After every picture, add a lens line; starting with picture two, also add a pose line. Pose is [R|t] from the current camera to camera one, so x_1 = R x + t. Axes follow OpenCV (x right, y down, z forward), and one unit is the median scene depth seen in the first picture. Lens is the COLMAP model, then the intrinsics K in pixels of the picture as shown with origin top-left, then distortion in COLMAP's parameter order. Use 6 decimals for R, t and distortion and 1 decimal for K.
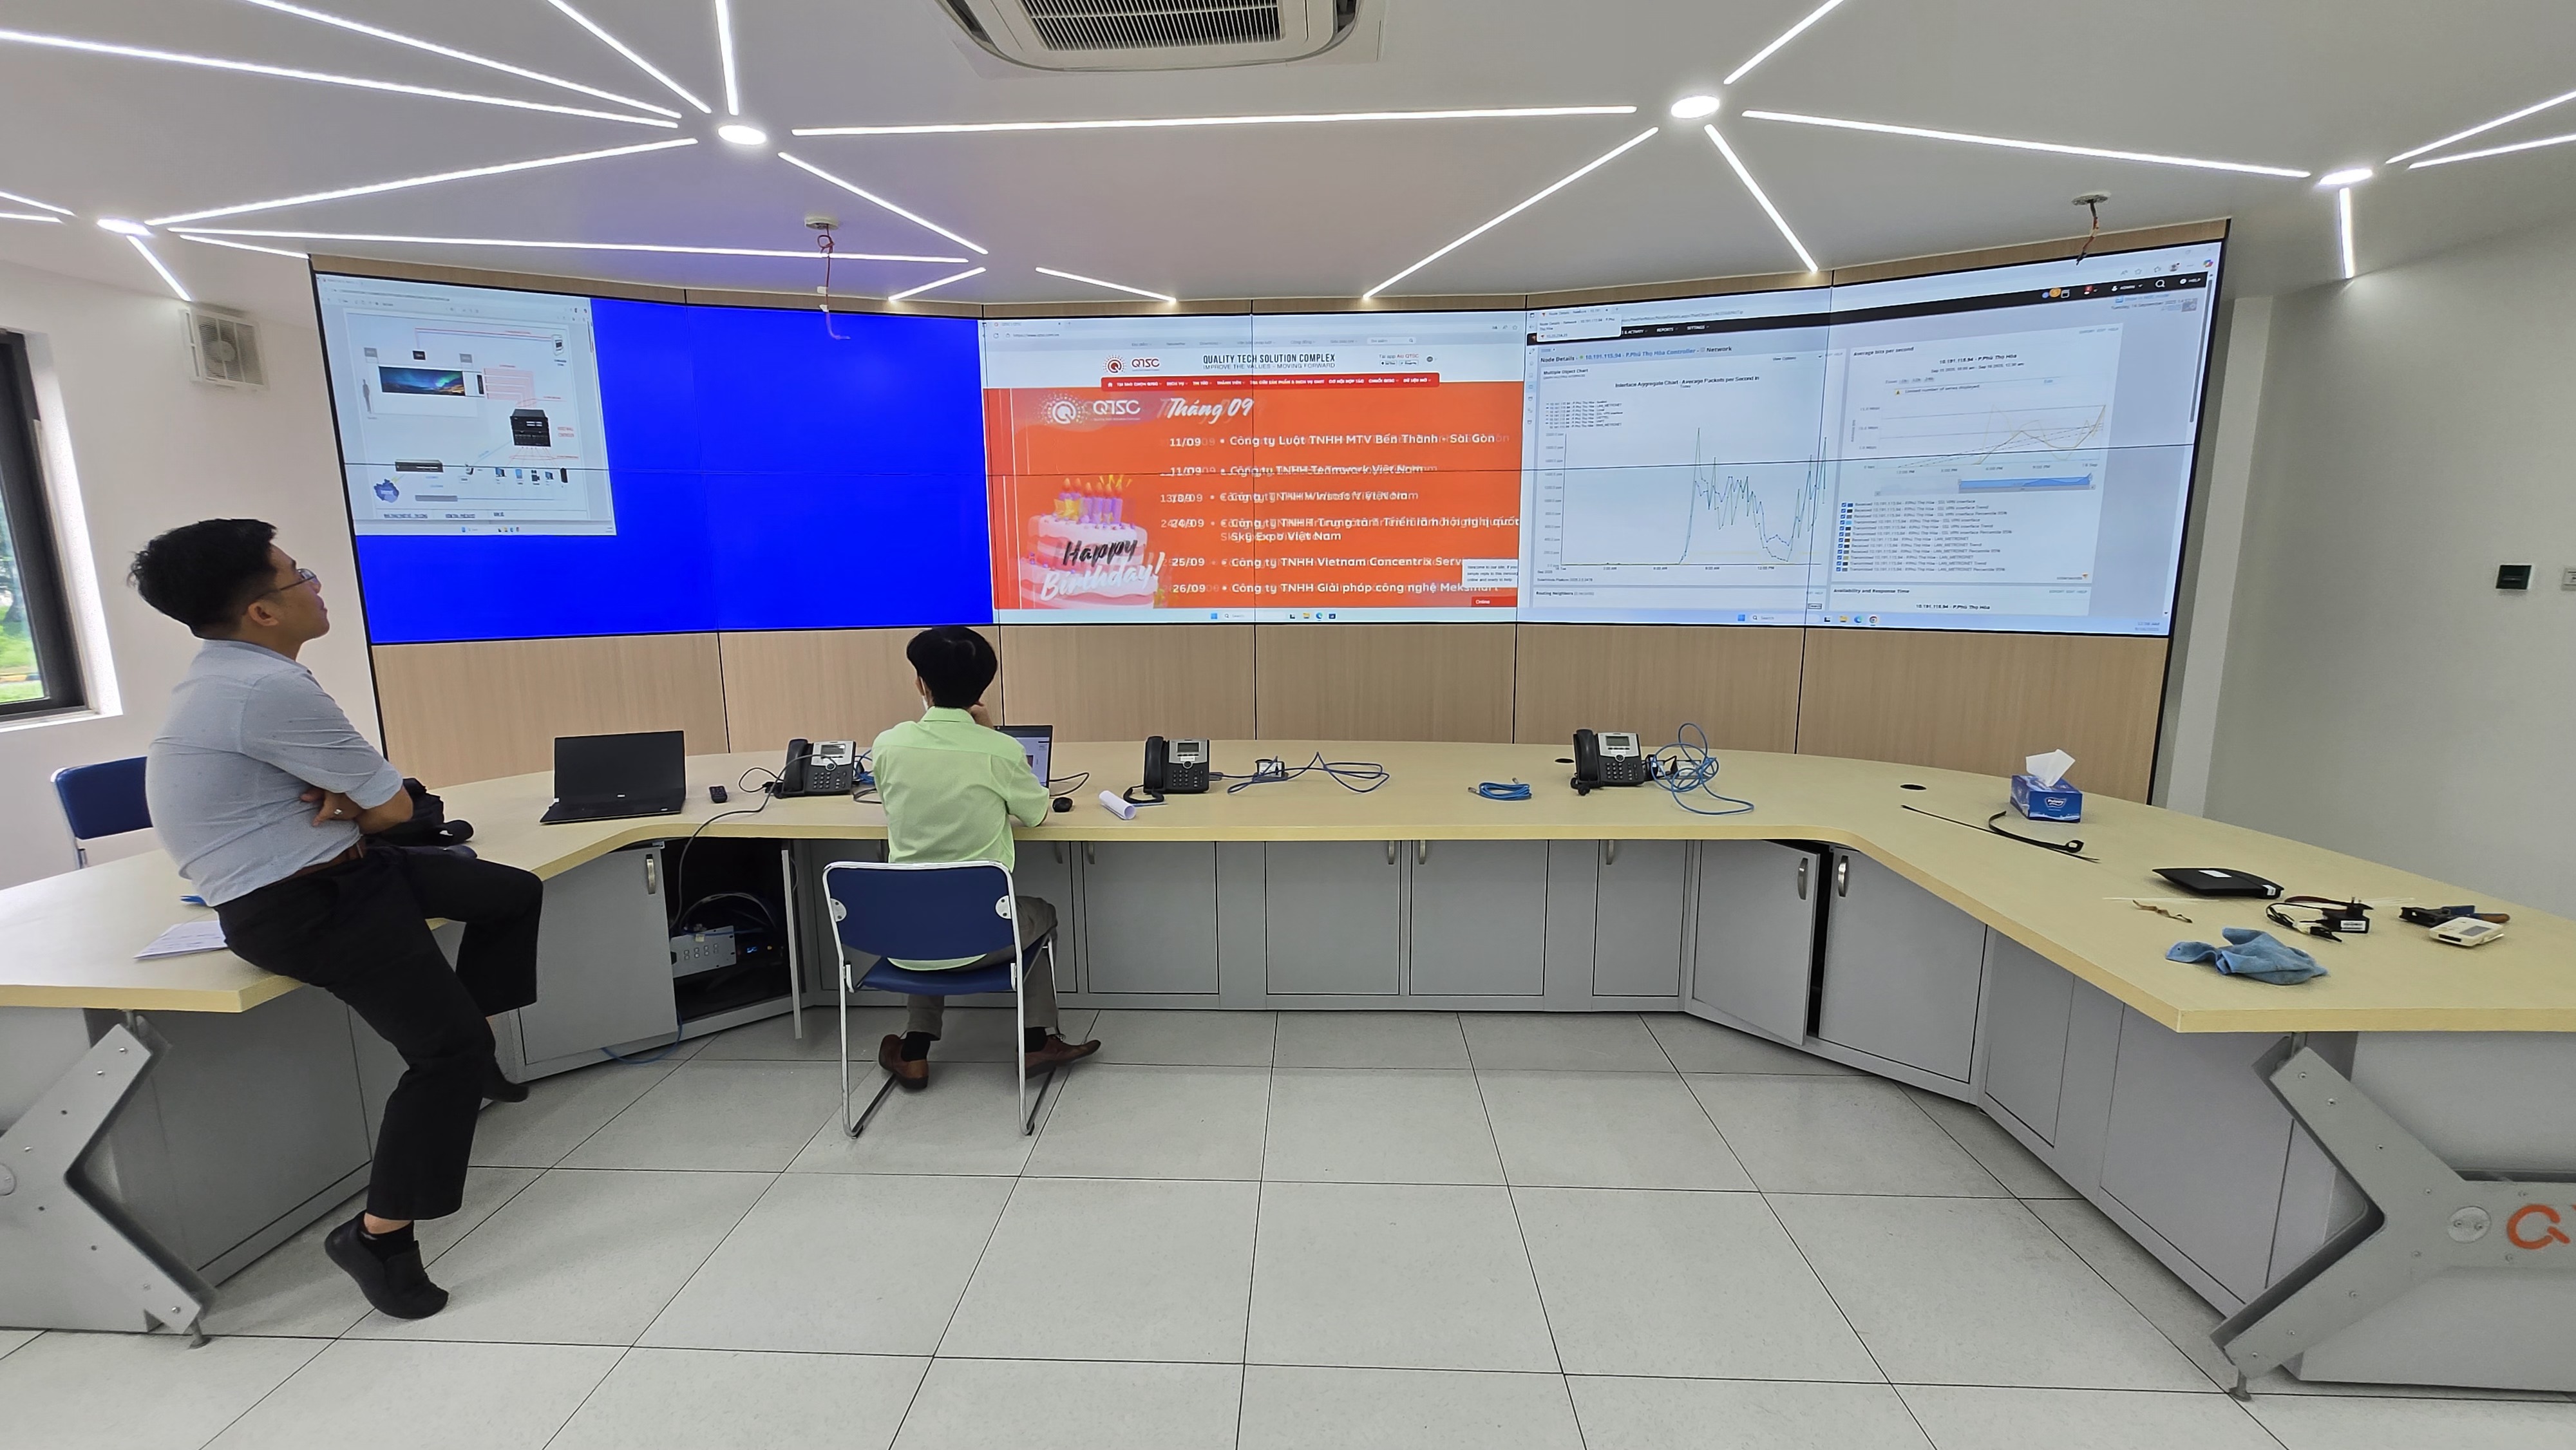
lens RADIAL K [[1121.3, 0, 1274.9], [0, 1121.3, 751.3], [0, 0, 1]] dist [-0.003864, -0.001115]
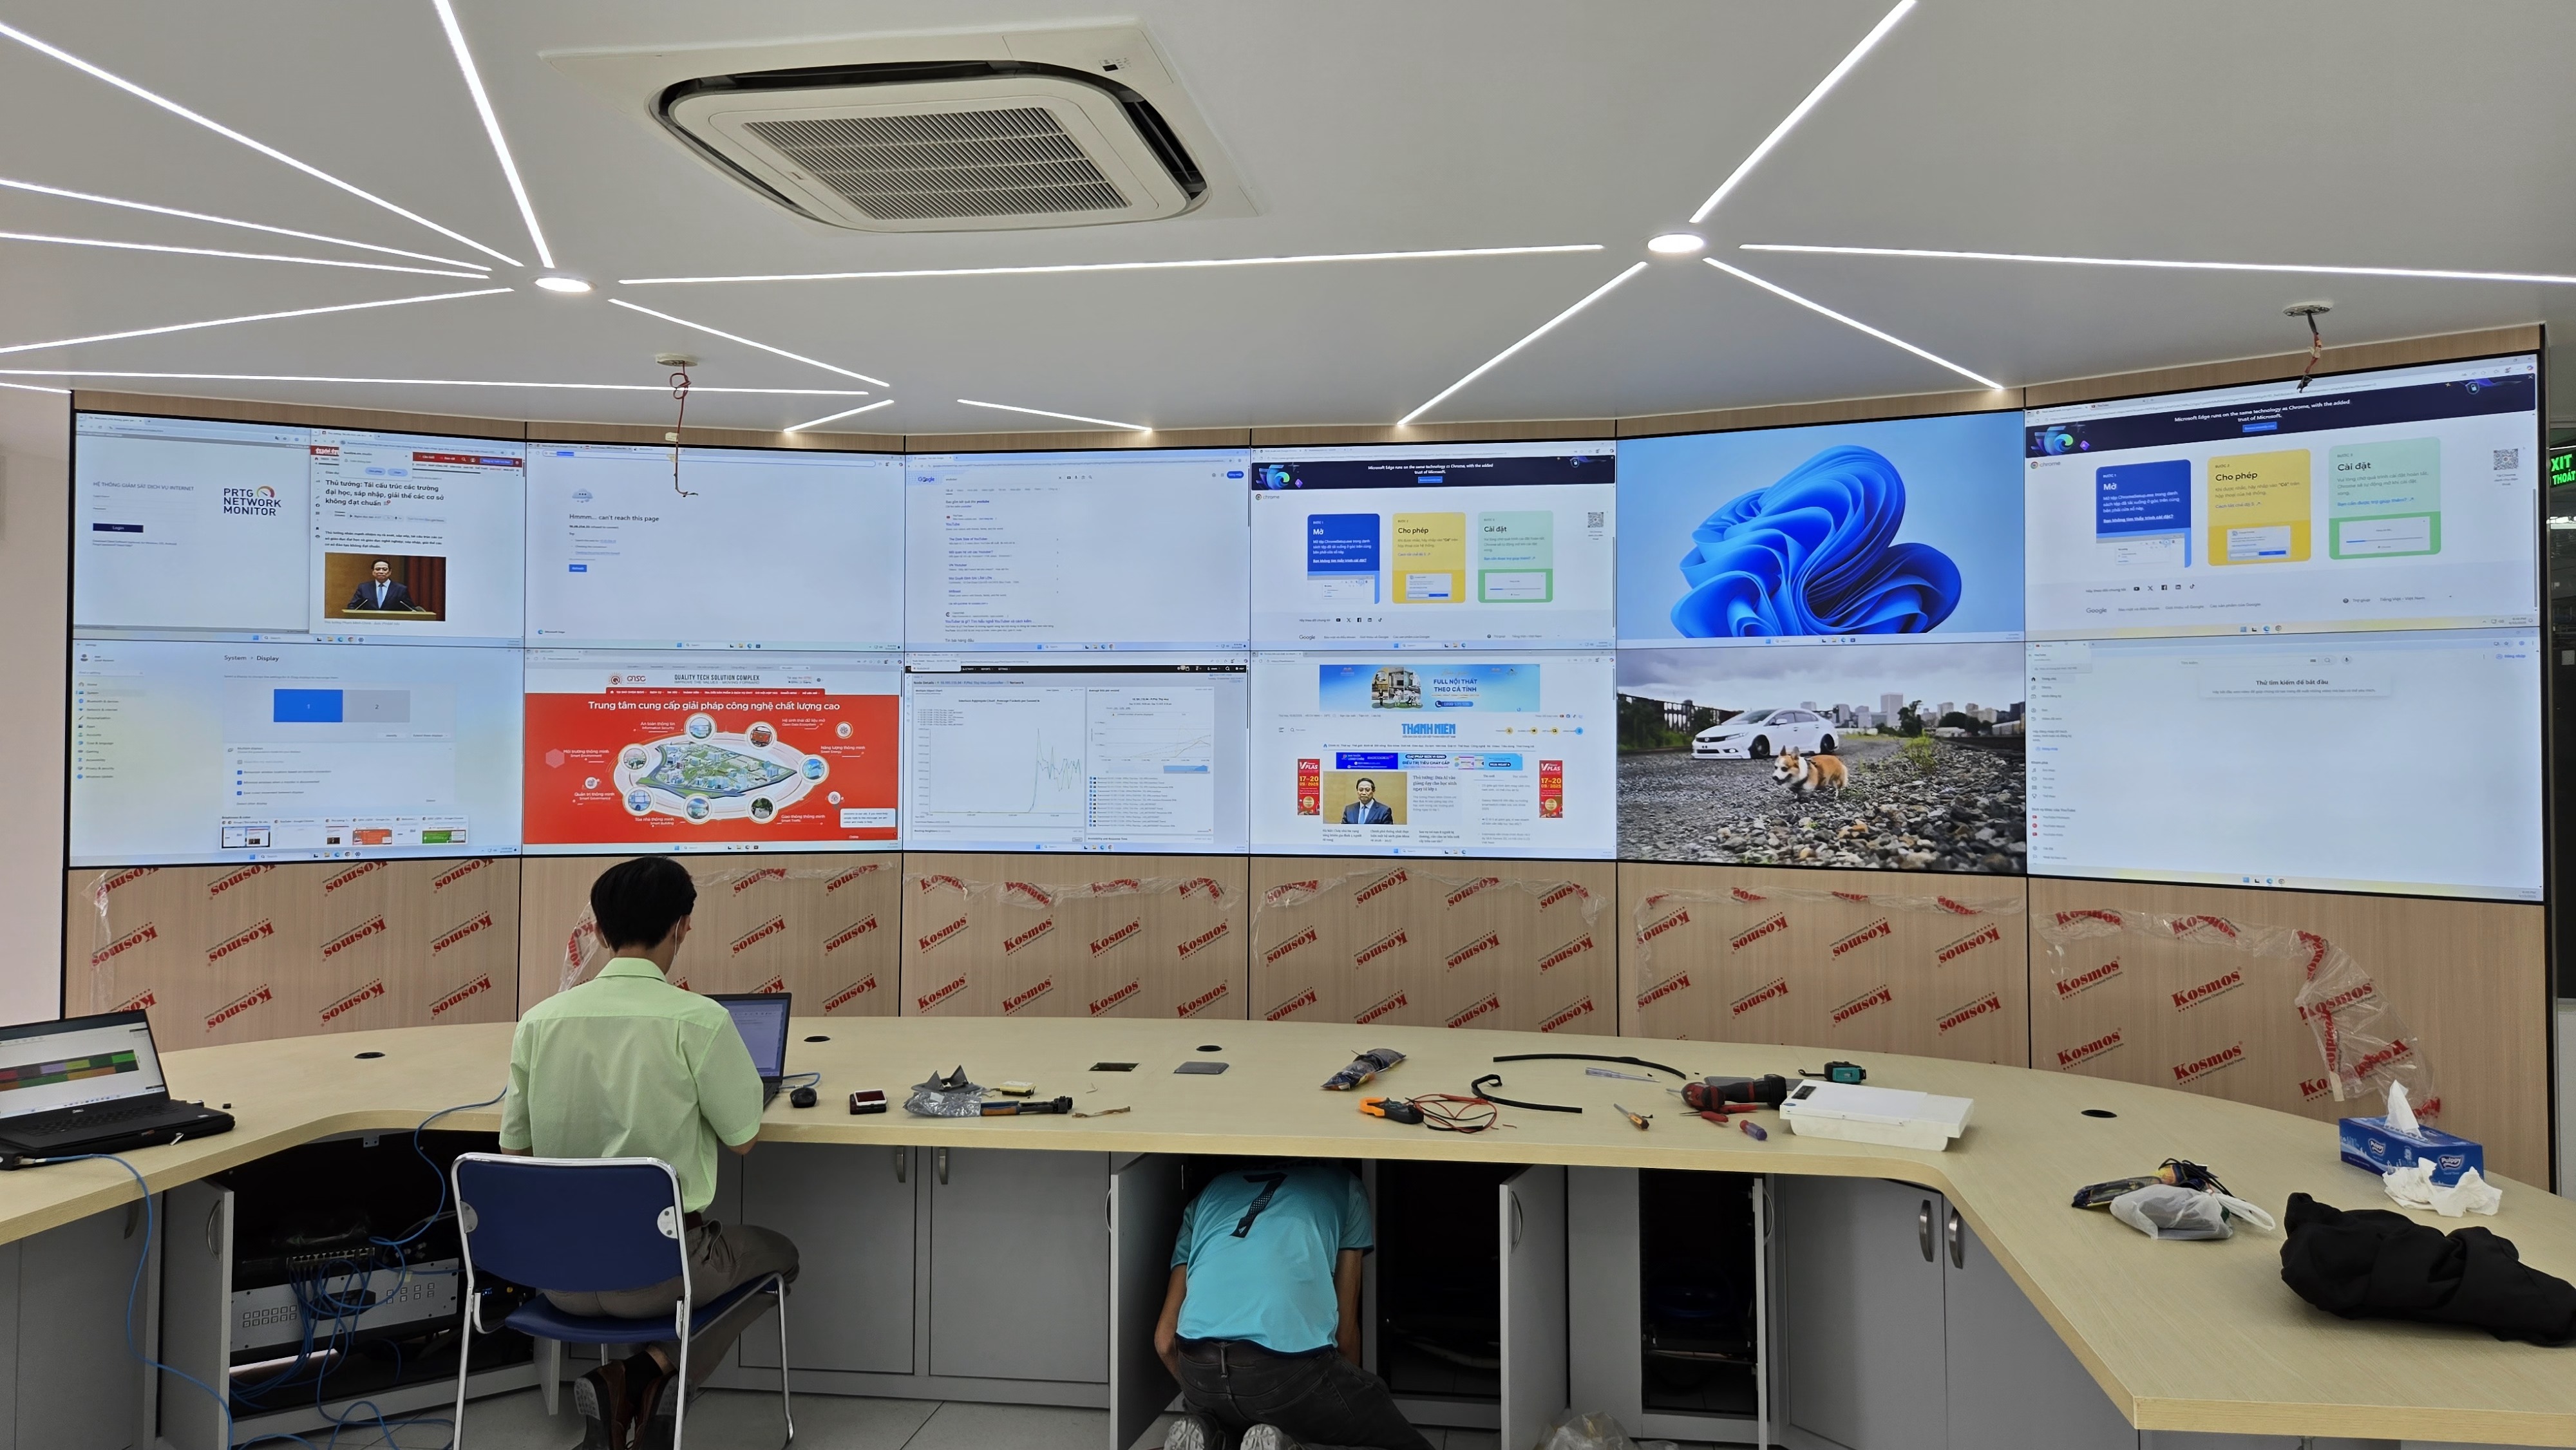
lens RADIAL K [[1801.4, 0, 1312.6], [0, 1801.4, 674.1], [0, 0, 1]] dist [0.078243, -0.067607]
pose [[0.994796, 0.006580, -0.101670, 0.198579], [-0.027335, 0.978561, -0.204136, 0.009700], [0.098147, 0.205853, 0.973649, -0.203515]]
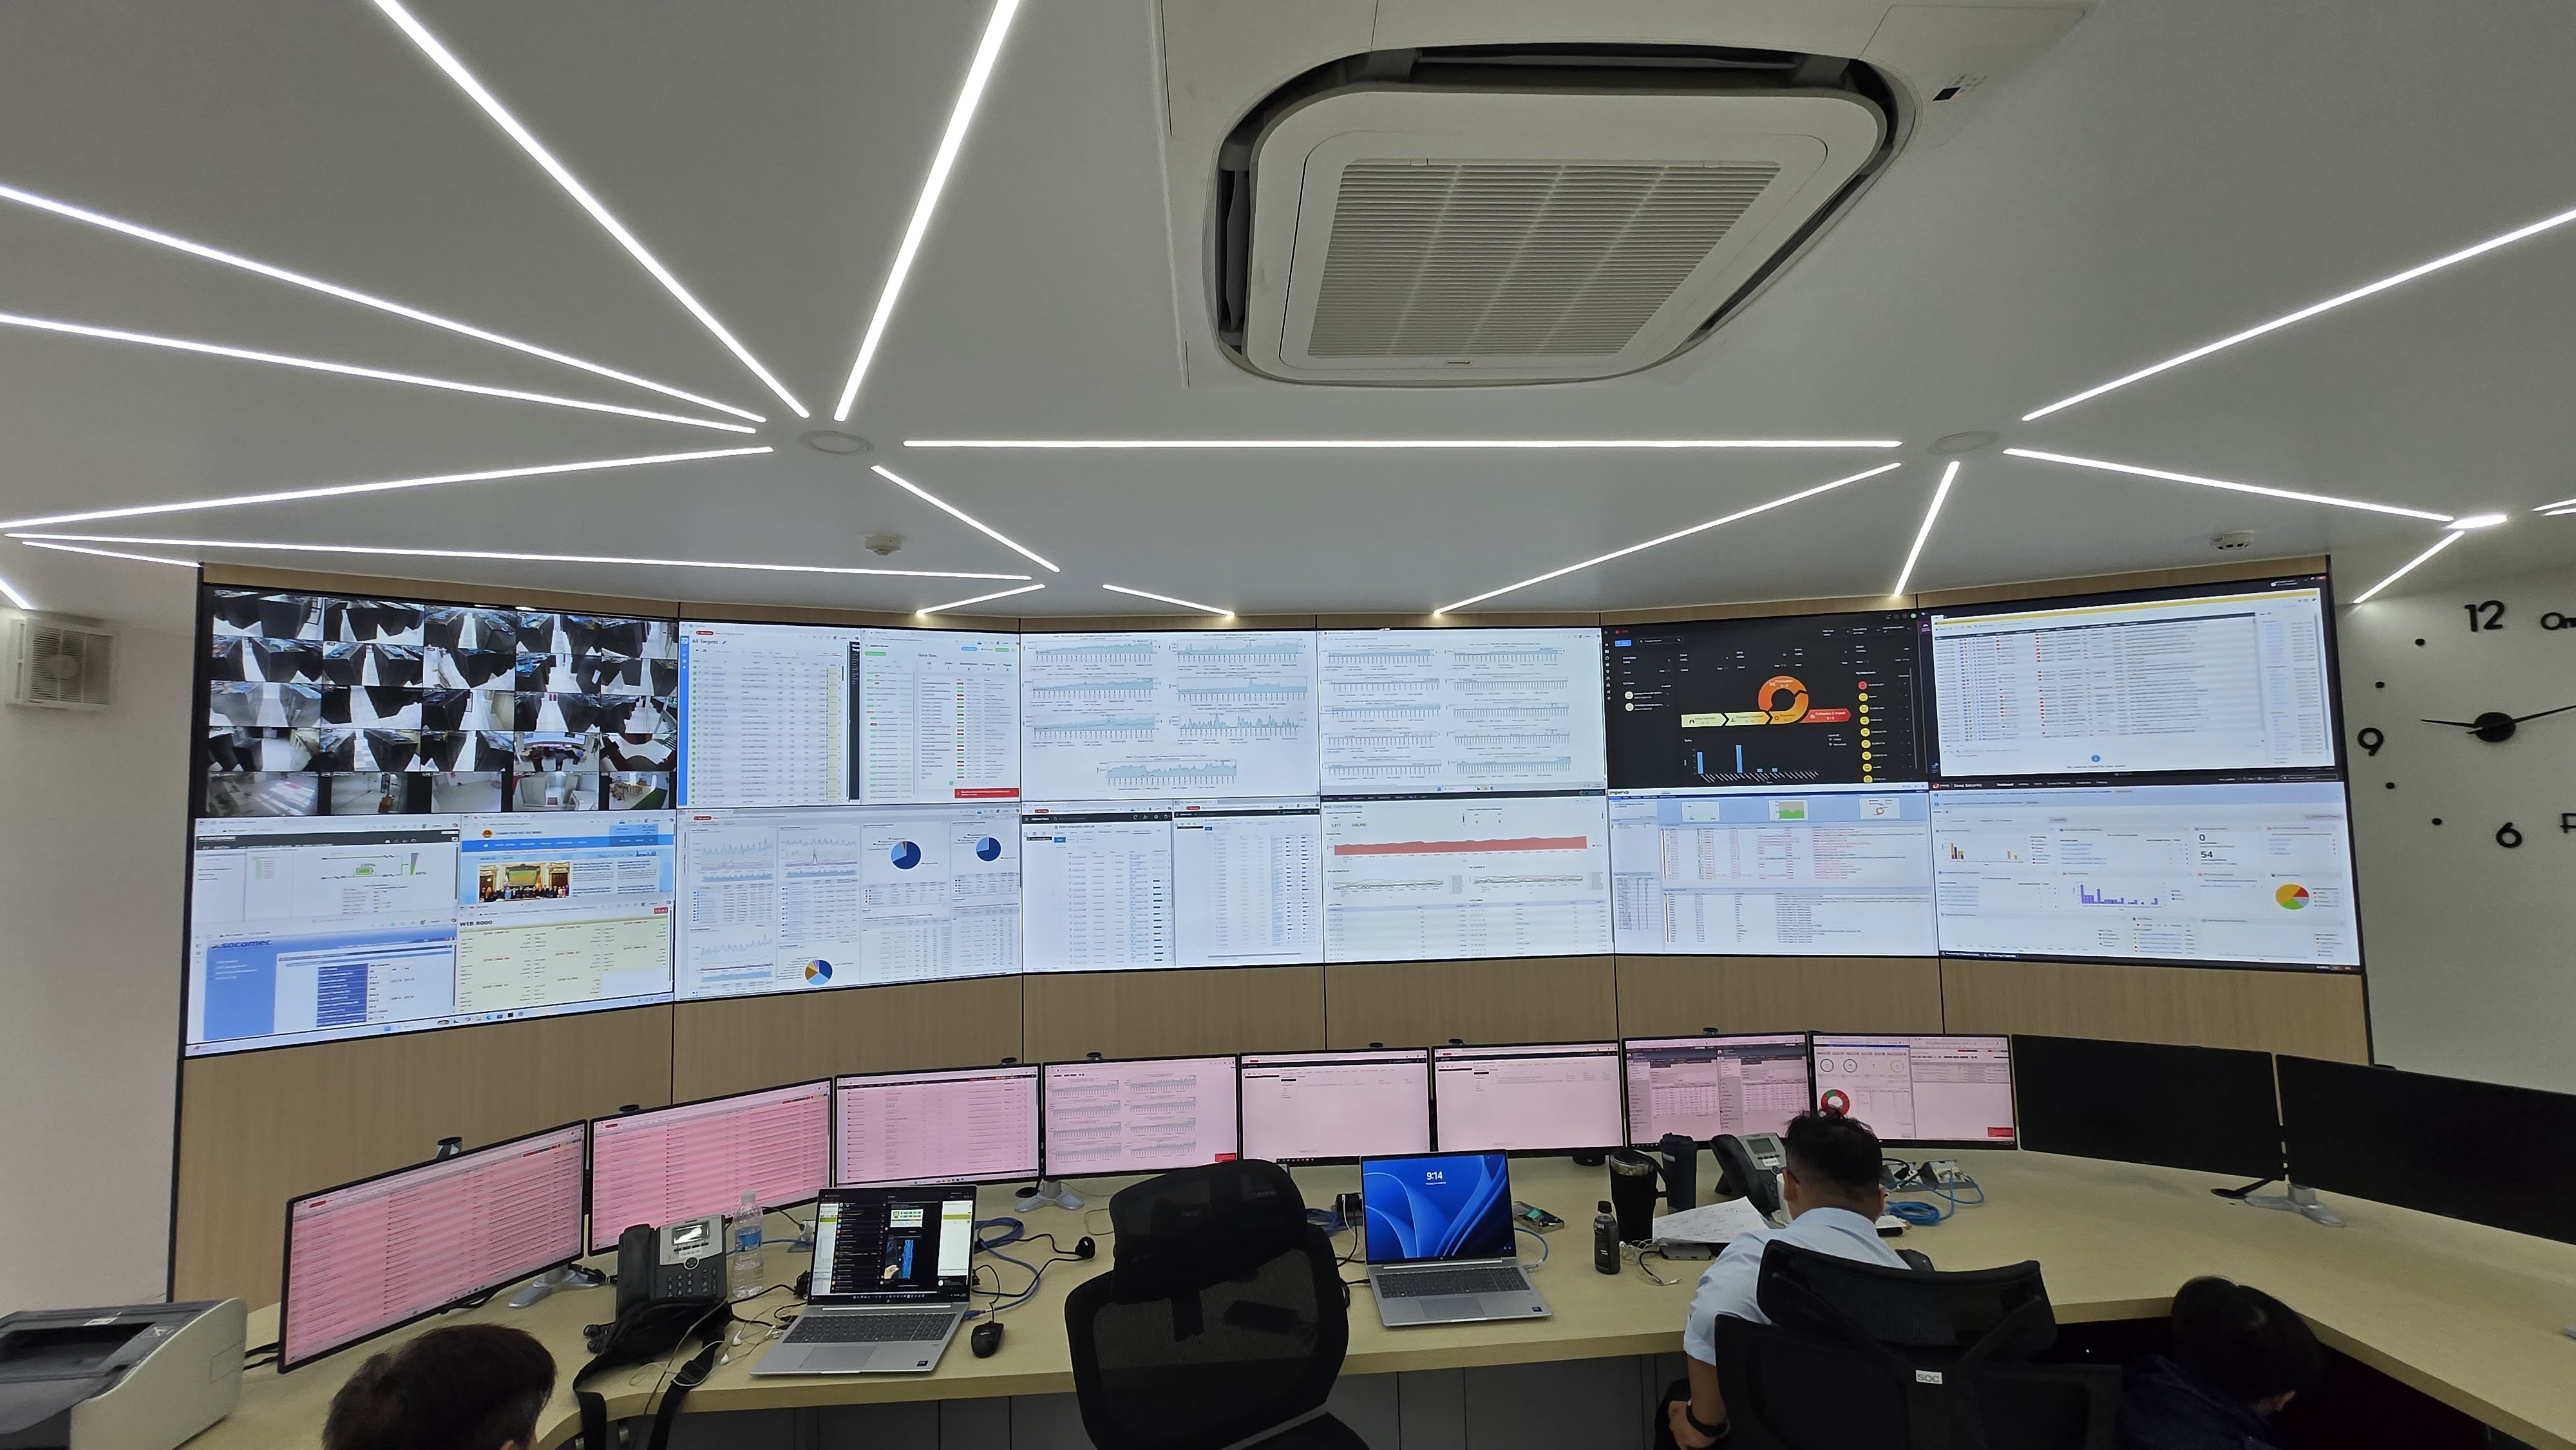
lens RADIAL K [[1059.5, 0, 1273.5], [0, 1059.5, 720.2], [0, 0, 1]] dist [-0.003335, 0.000071]
pose [[0.993737, -0.006811, 0.111540, -0.209690], [0.034624, 0.967787, -0.249379, -0.135632], [-0.106248, 0.251679, 0.961961, 0.243955]]
